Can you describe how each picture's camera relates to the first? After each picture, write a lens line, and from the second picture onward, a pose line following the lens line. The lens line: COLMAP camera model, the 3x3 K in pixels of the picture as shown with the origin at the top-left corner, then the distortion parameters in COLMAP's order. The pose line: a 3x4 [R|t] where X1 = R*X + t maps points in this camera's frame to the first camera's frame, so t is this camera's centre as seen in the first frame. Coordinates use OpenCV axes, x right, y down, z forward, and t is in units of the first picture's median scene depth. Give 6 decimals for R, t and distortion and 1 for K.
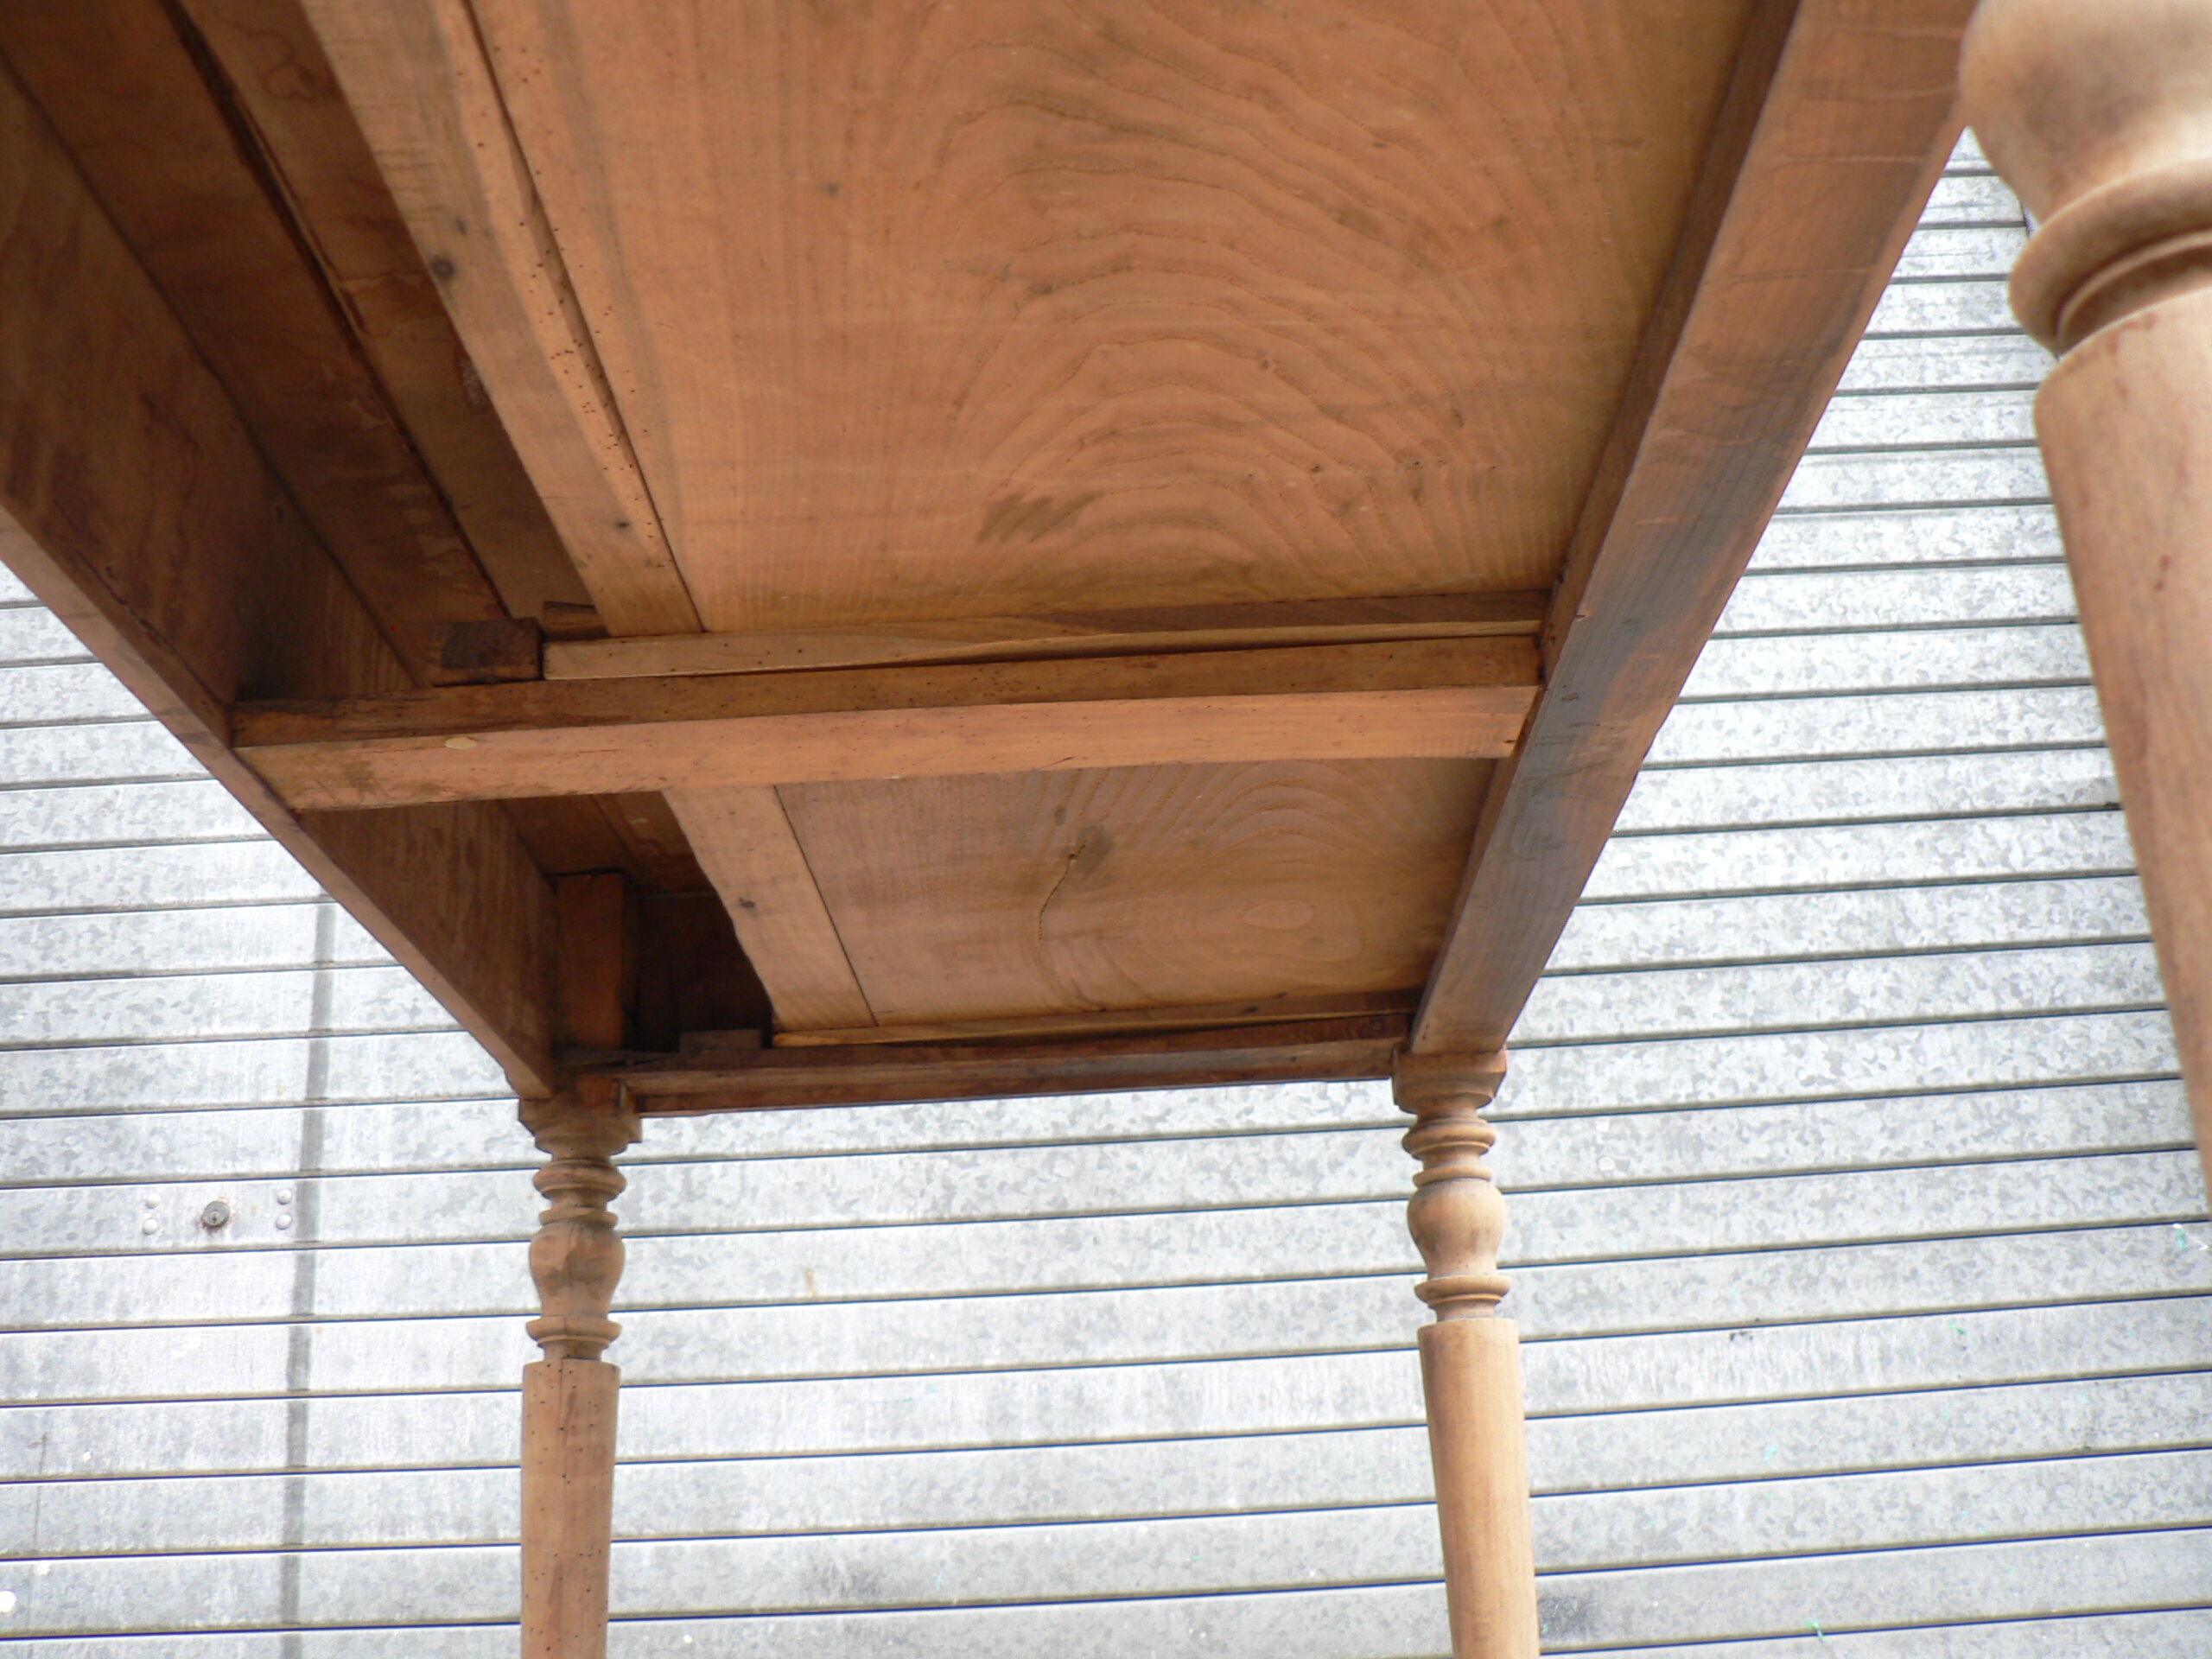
lens RADIAL K [[2454.9, 0, 1108.9], [0, 2454.9, 783.2], [0, 0, 1]] dist [-0.194447, 0.219752]
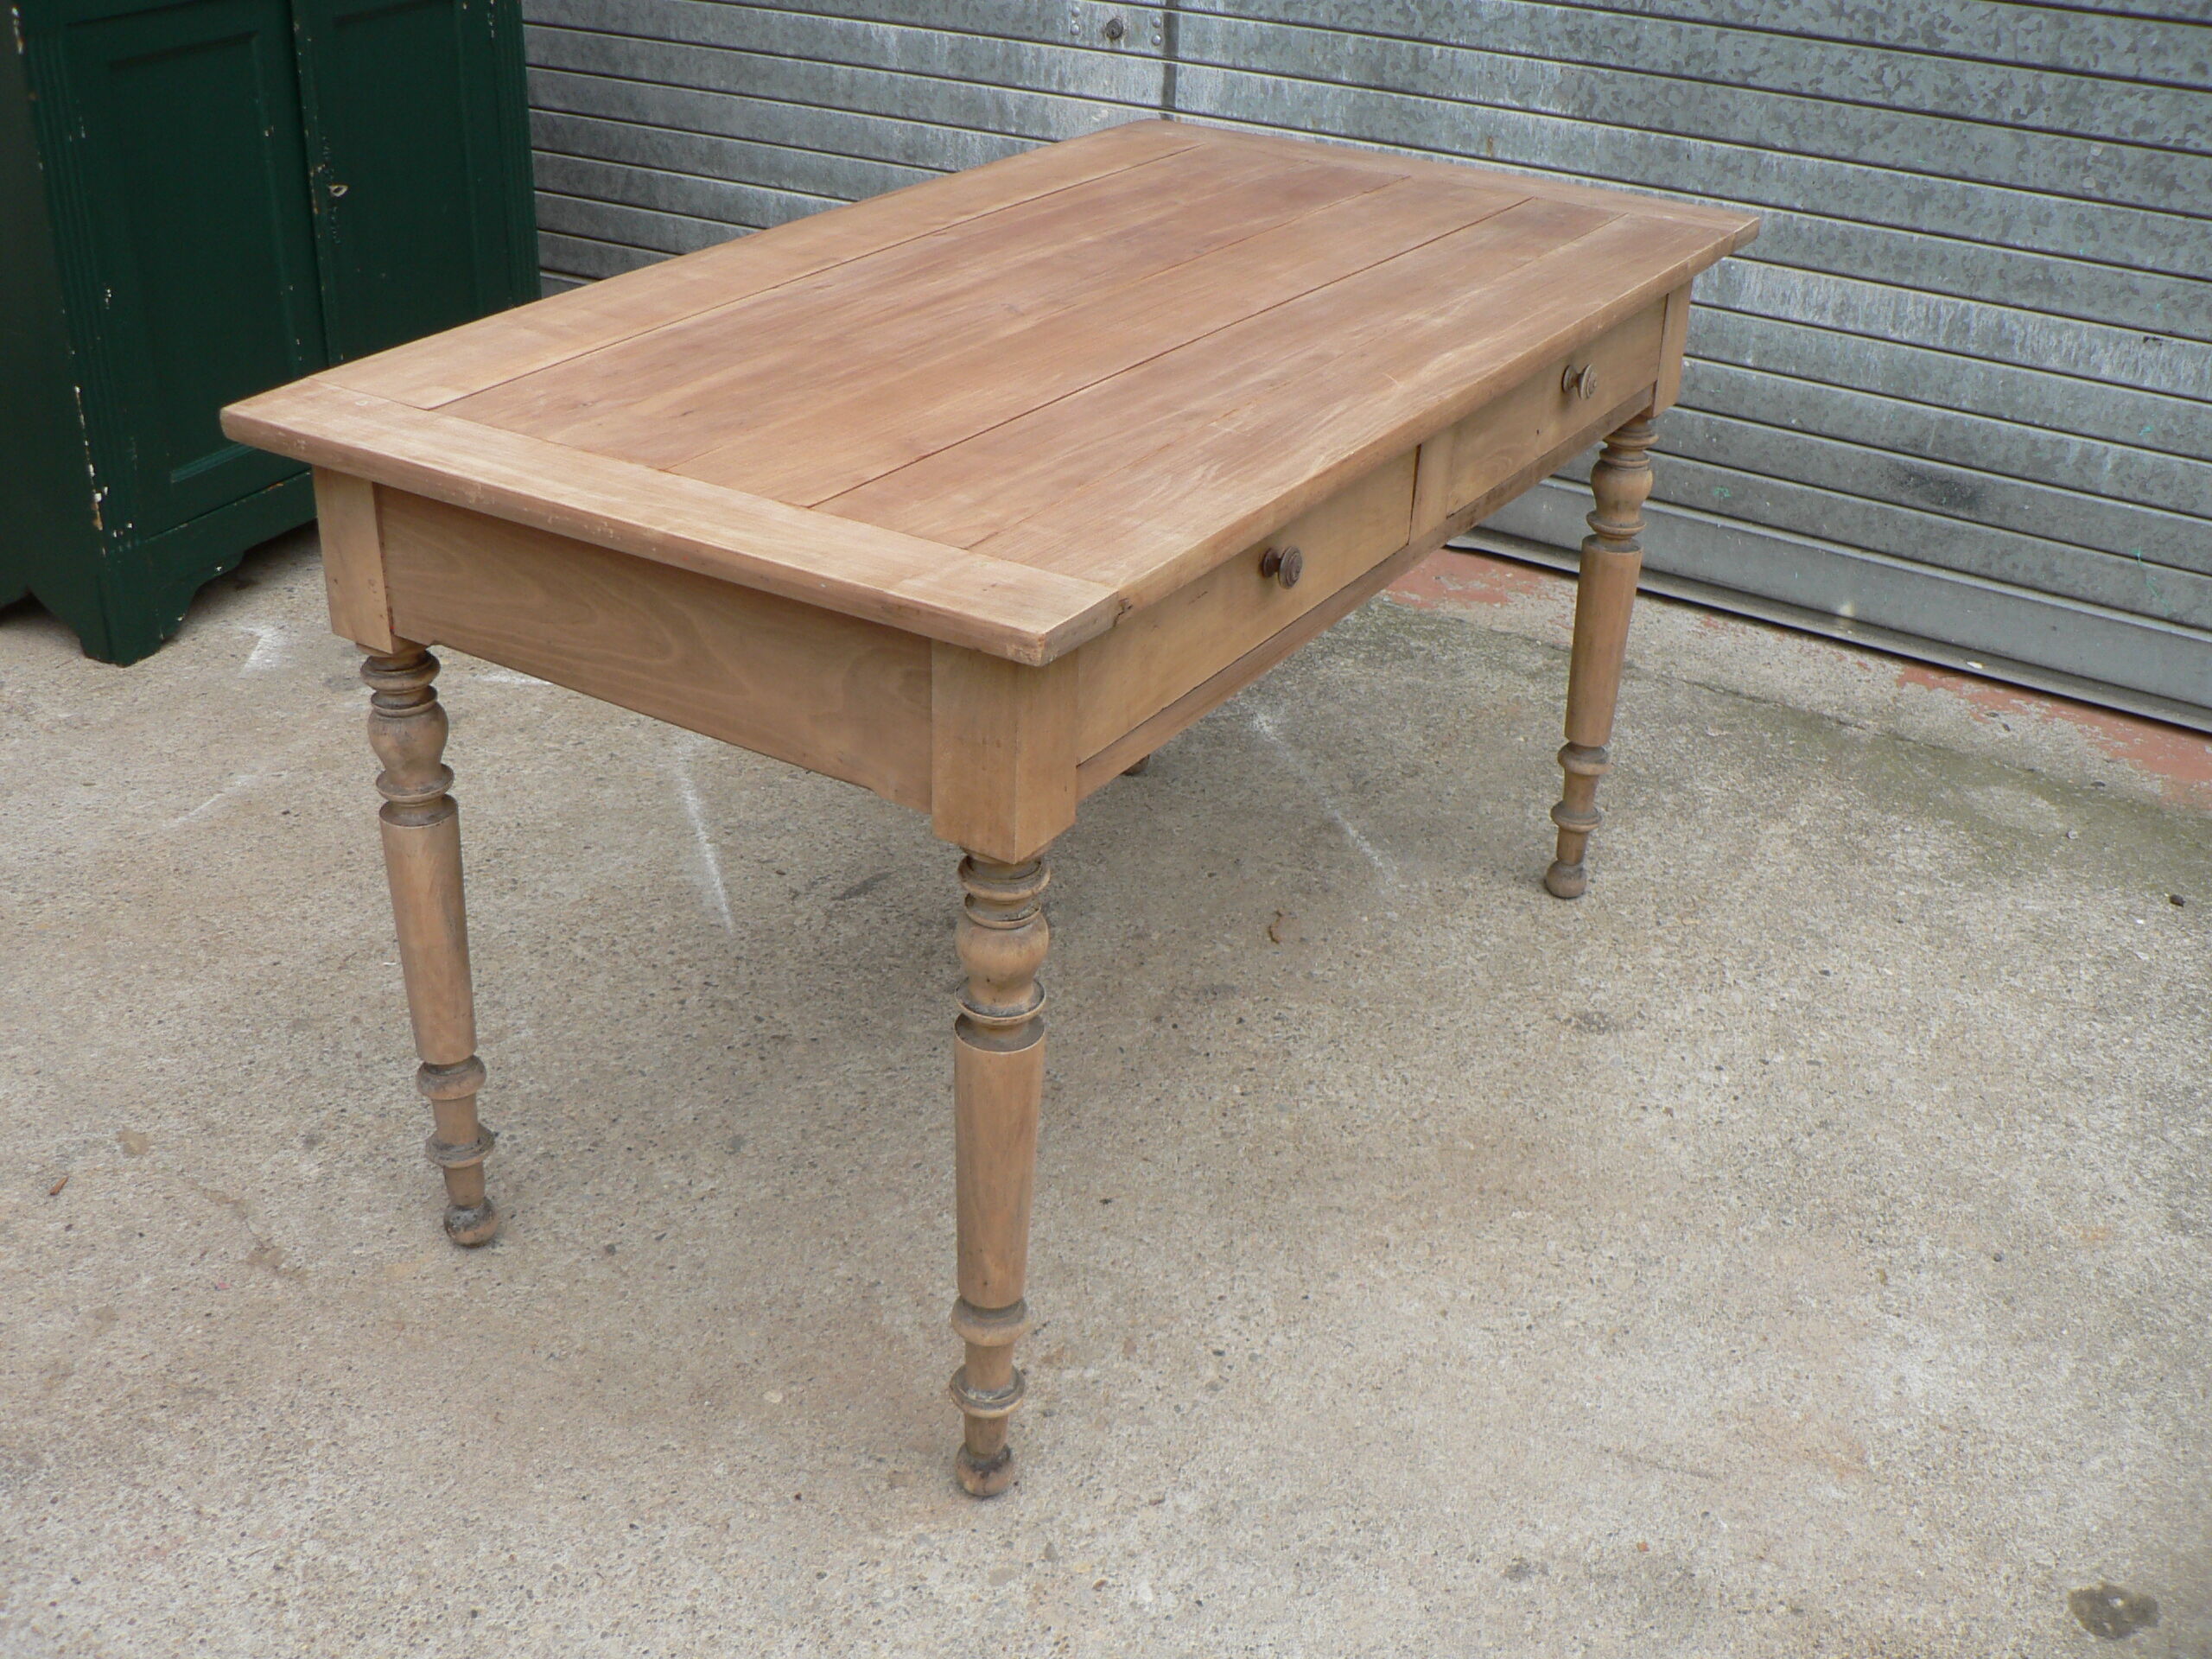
lens RADIAL K [[2408.3, 0, 1078.3], [0, 2408.3, 804.8], [0, 0, 1]] dist [-0.194737, 0.212028]
pose [[0.856892, 0.297843, -0.420744, 0.354357], [0.122411, 0.675280, 0.727332, -0.549955], [0.500751, -0.674749, 0.542183, -0.112938]]
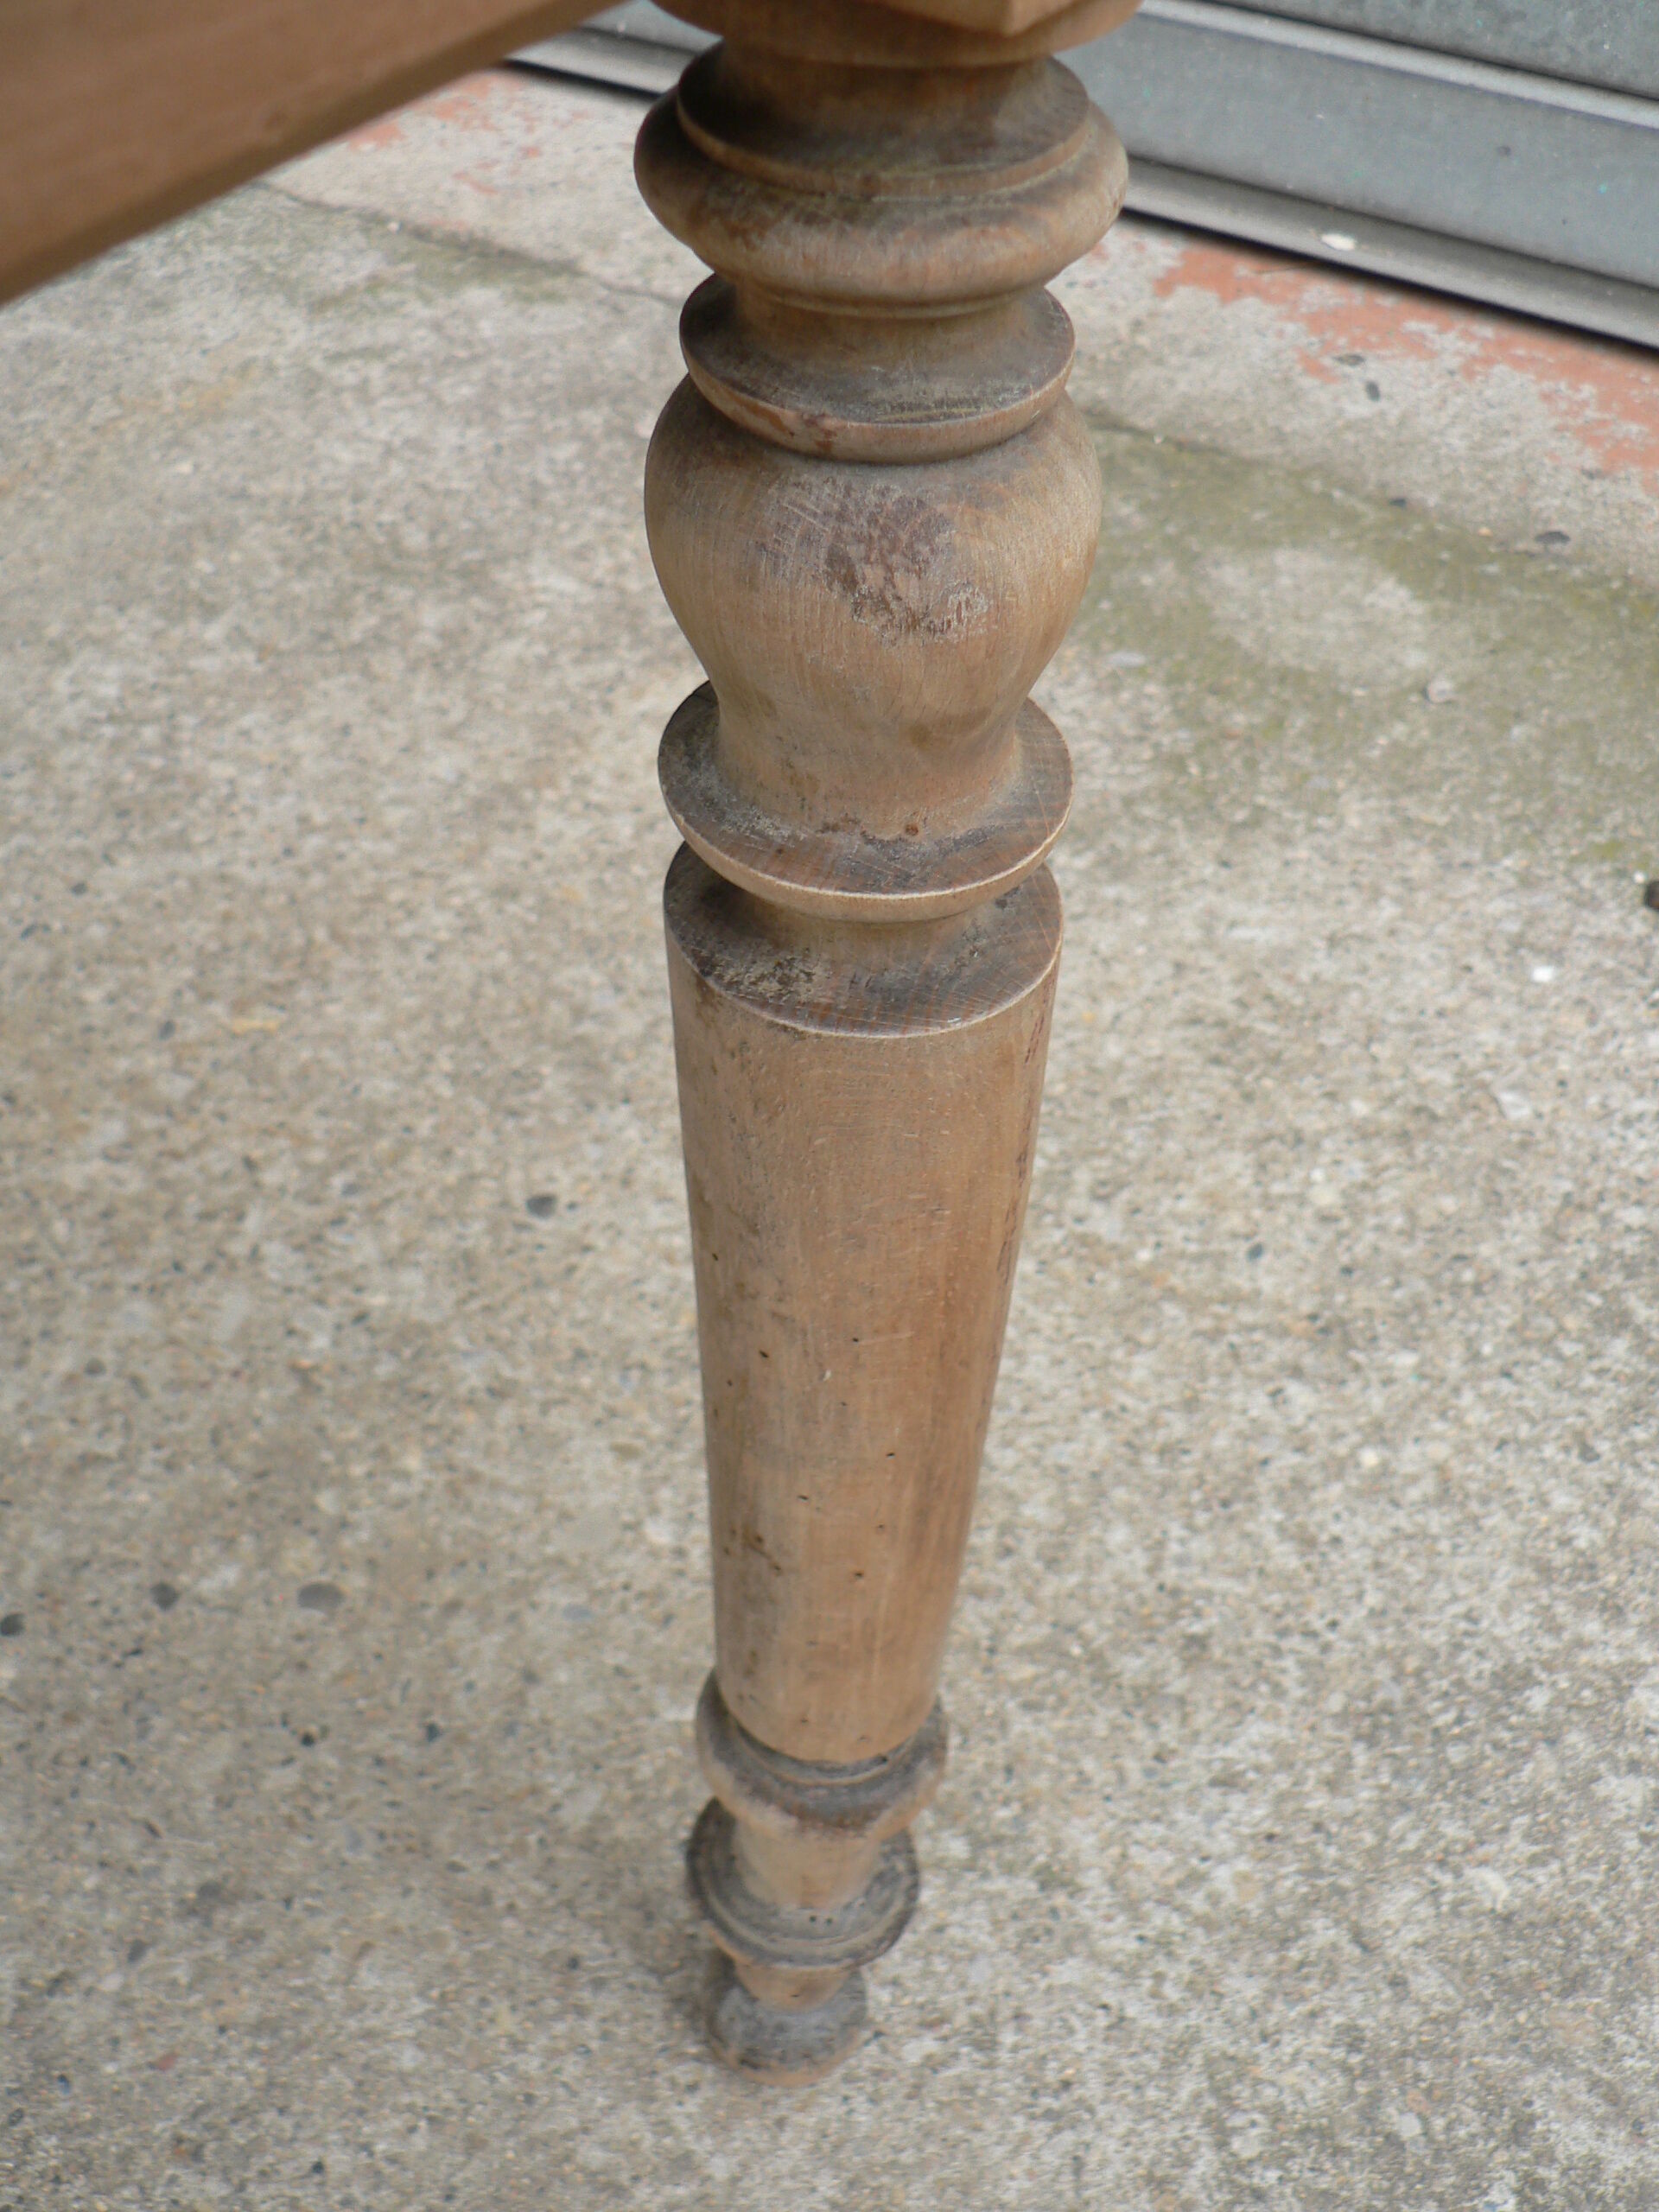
lens RADIAL K [[2454.9, 0, 857.1], [0, 2454.9, 1110.4], [0, 0, 1]] dist [-0.194447, 0.219752]
pose [[0.867938, 0.379447, -0.320474, 0.376797], [0.140007, 0.432158, 0.890863, -0.041617], [0.476531, -0.818083, 0.321961, 0.474213]]
